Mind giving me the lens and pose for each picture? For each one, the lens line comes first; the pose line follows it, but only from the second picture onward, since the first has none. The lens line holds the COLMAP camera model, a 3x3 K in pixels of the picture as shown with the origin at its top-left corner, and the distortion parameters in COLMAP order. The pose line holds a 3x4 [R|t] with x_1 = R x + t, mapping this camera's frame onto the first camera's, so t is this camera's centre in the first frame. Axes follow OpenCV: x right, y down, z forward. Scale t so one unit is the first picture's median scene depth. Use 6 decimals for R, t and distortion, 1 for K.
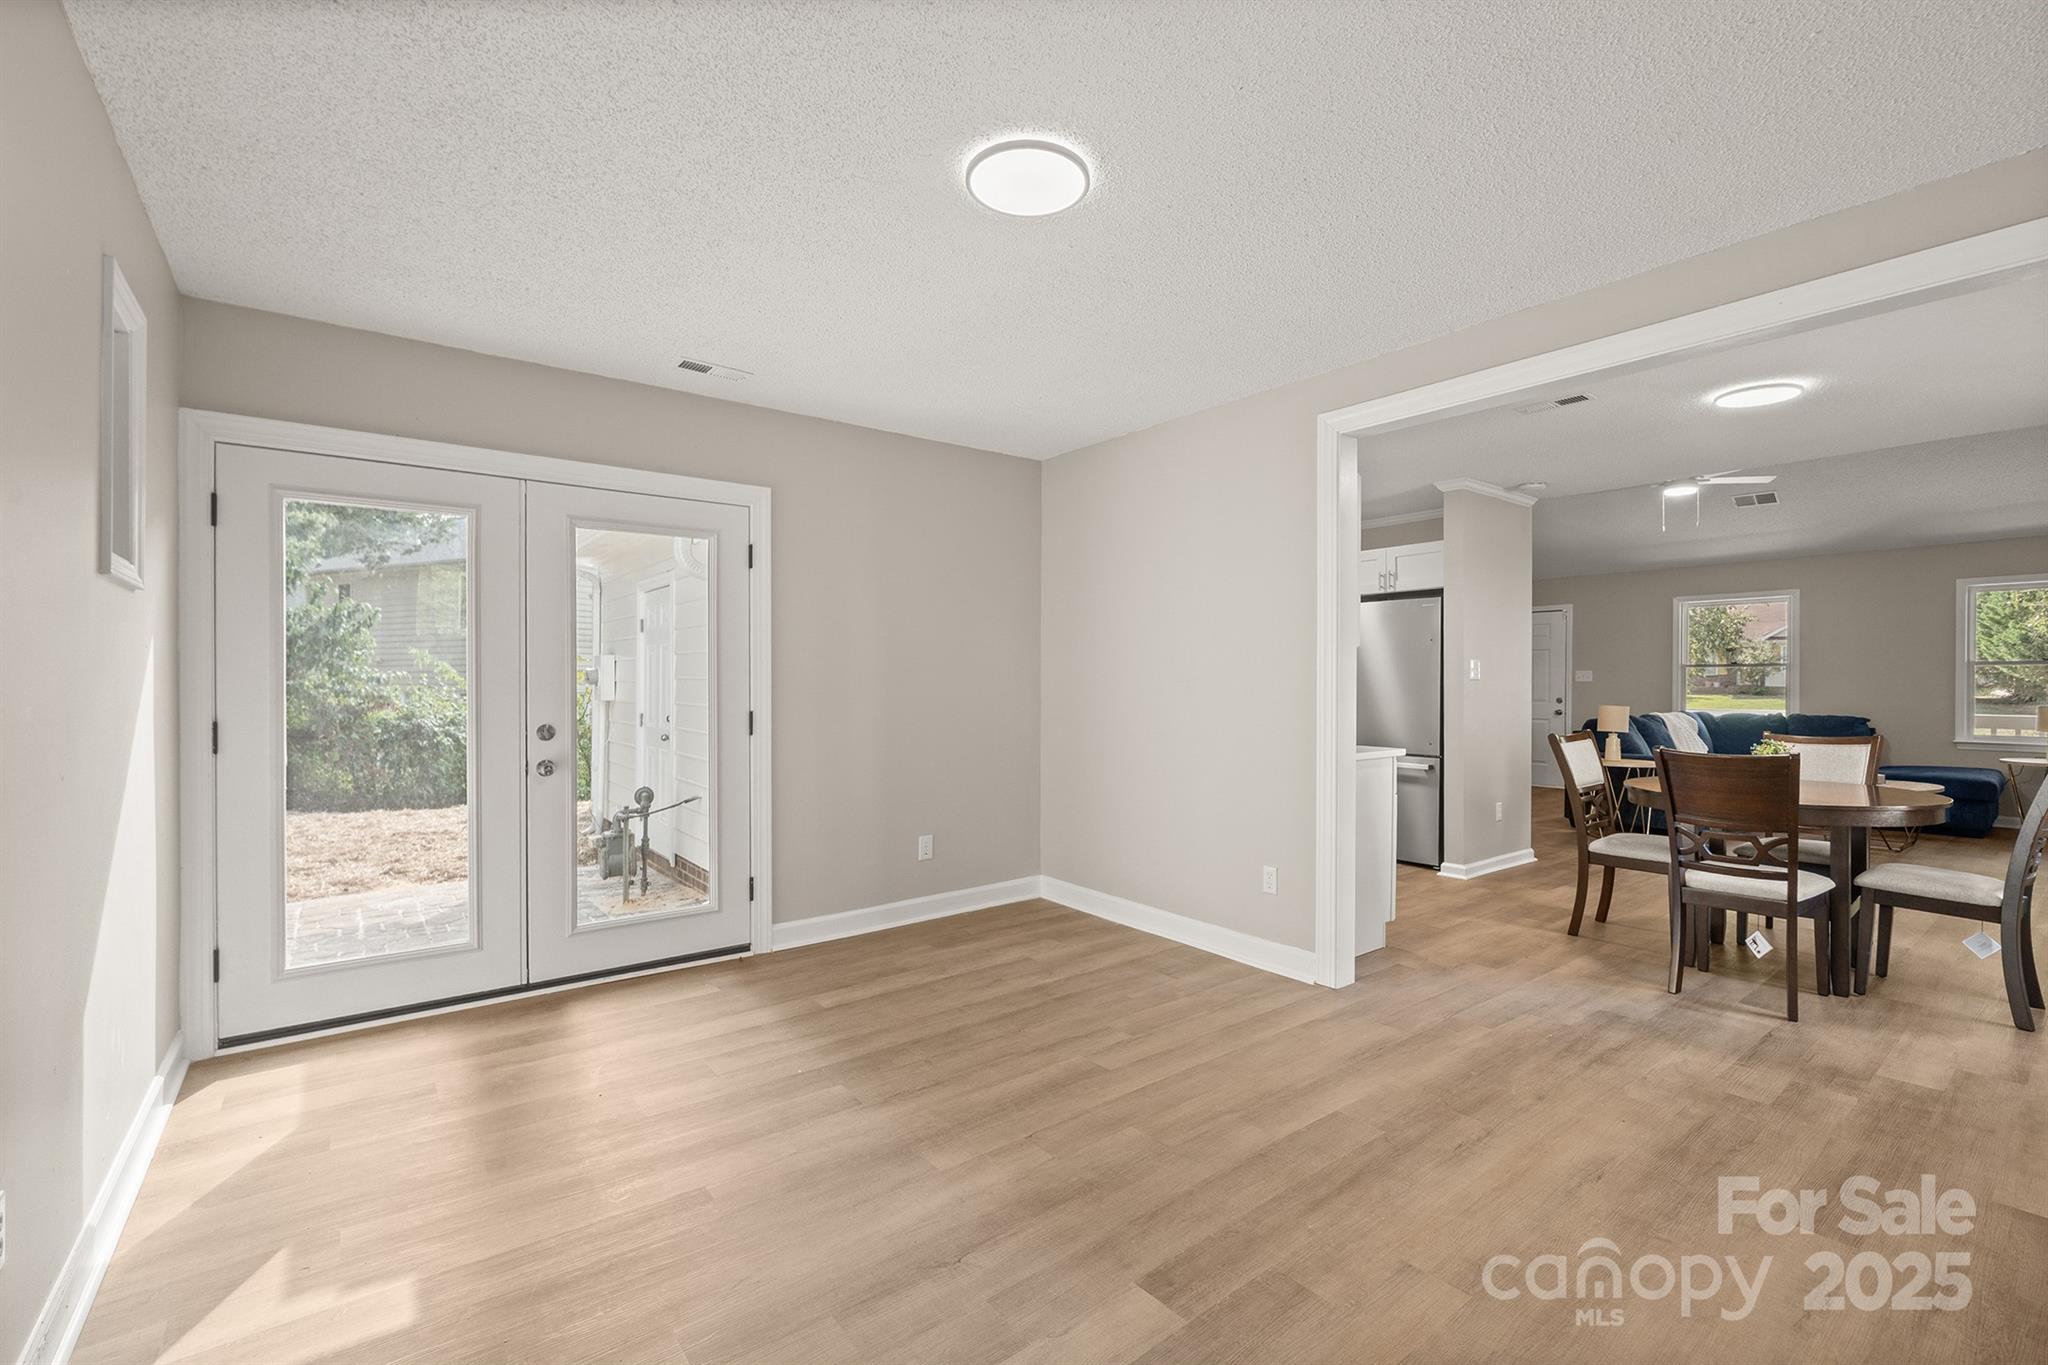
lens RADIAL K [[875.2, 0, 1013.7], [0, 875.2, 689.4], [0, 0, 1]] dist [-0.008826, -0.000126]
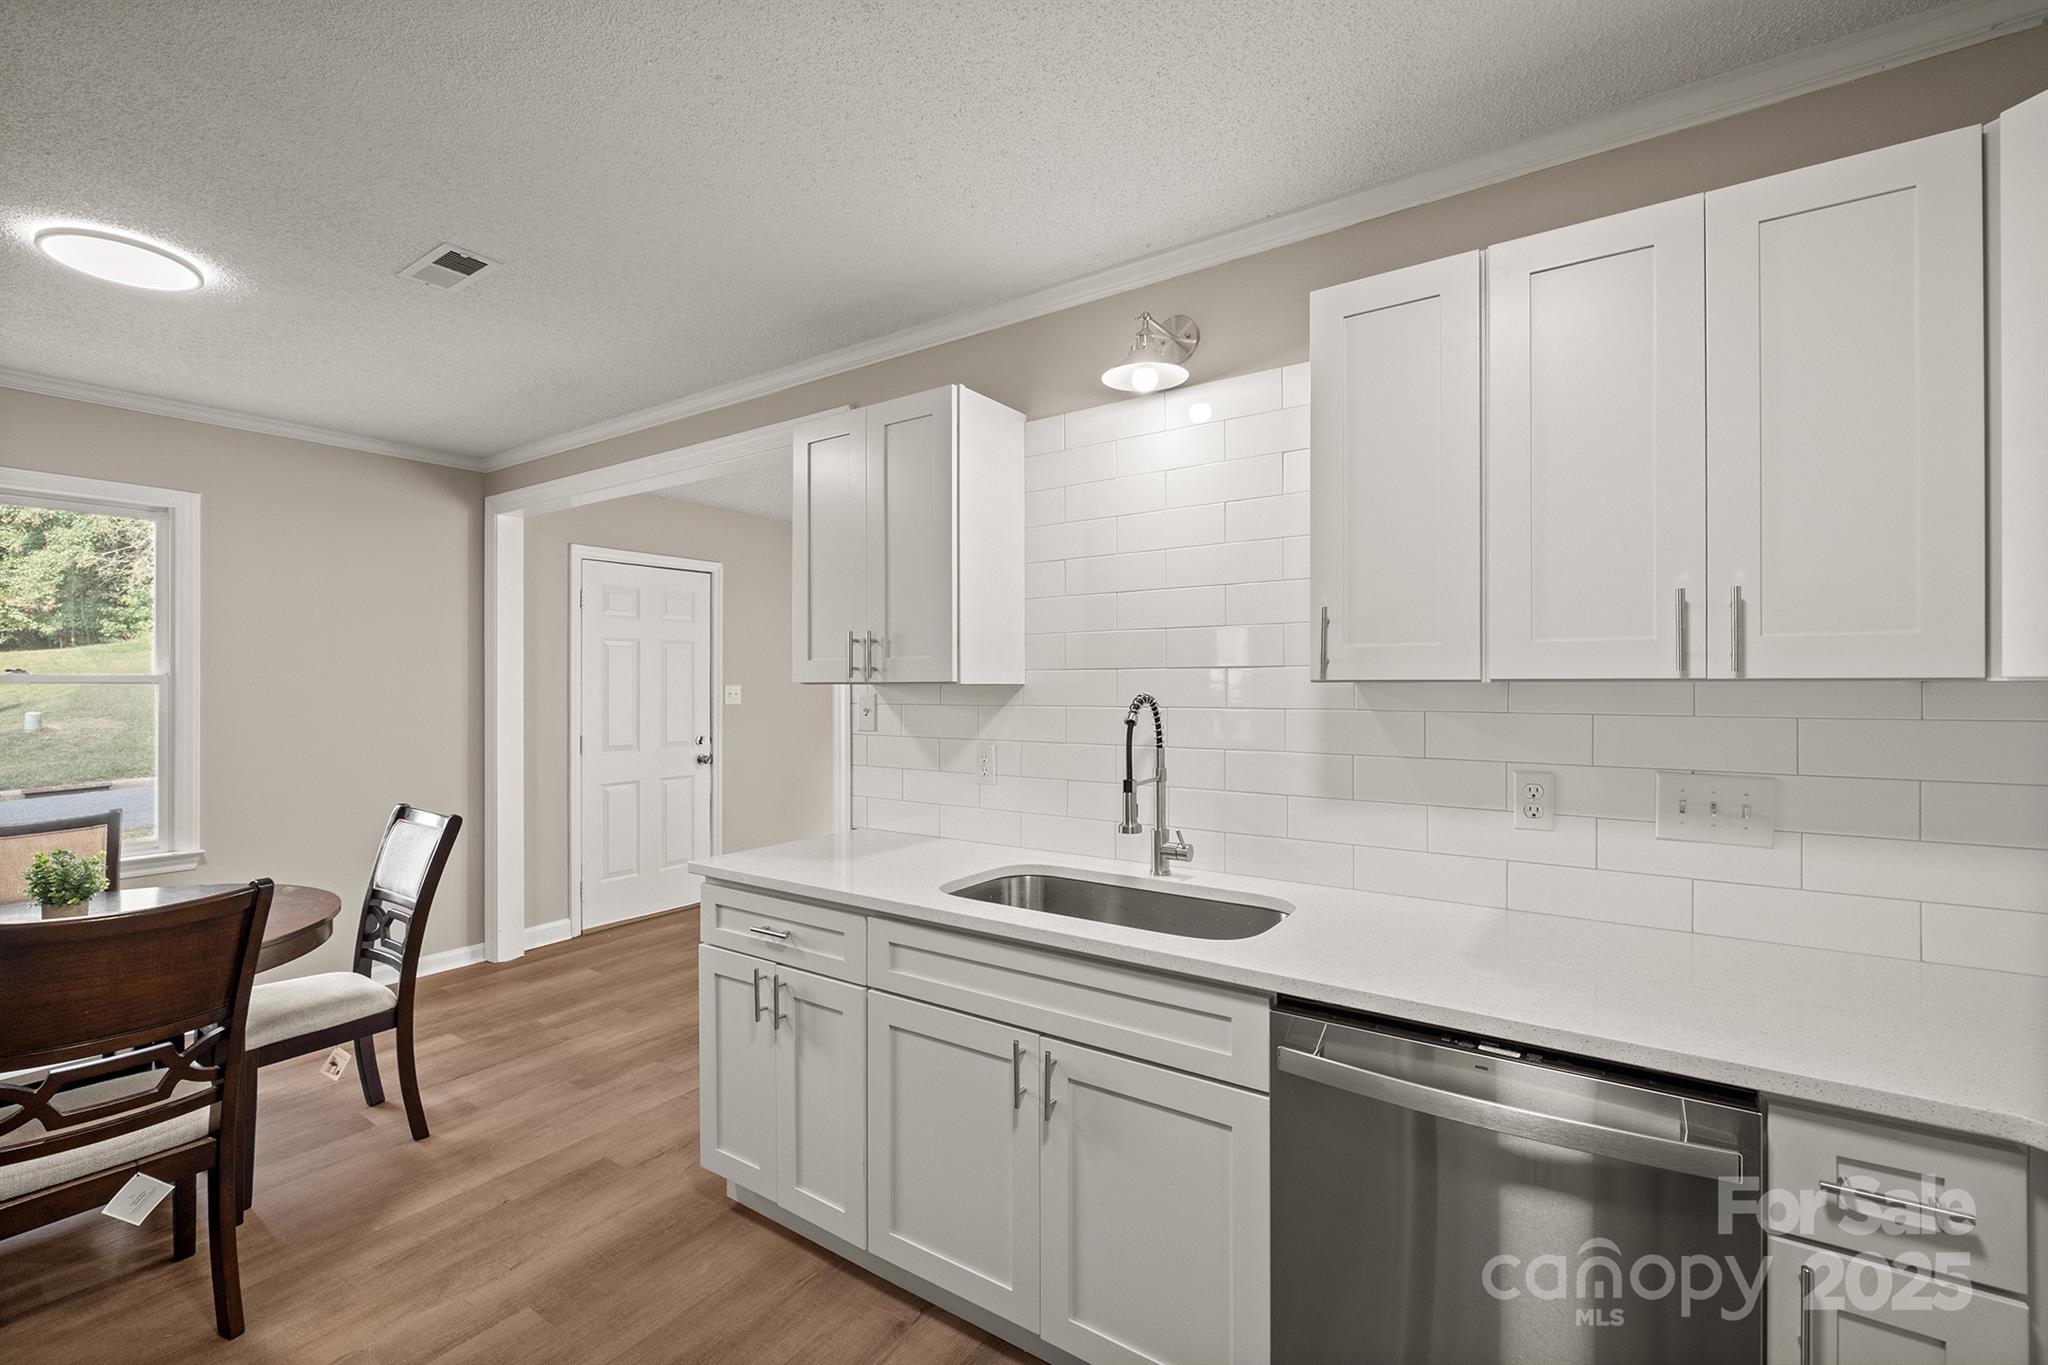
lens RADIAL K [[855.2, 0, 1028.9], [0, 855.2, 684.3], [0, 0, 1]] dist [-0.002013, -0.000350]
pose [[-0.947324, -0.002373, -0.320268, 0.464773], [-0.005497, 0.999946, 0.008852, -0.059539], [0.320229, 0.010146, -0.947286, 1.778484]]
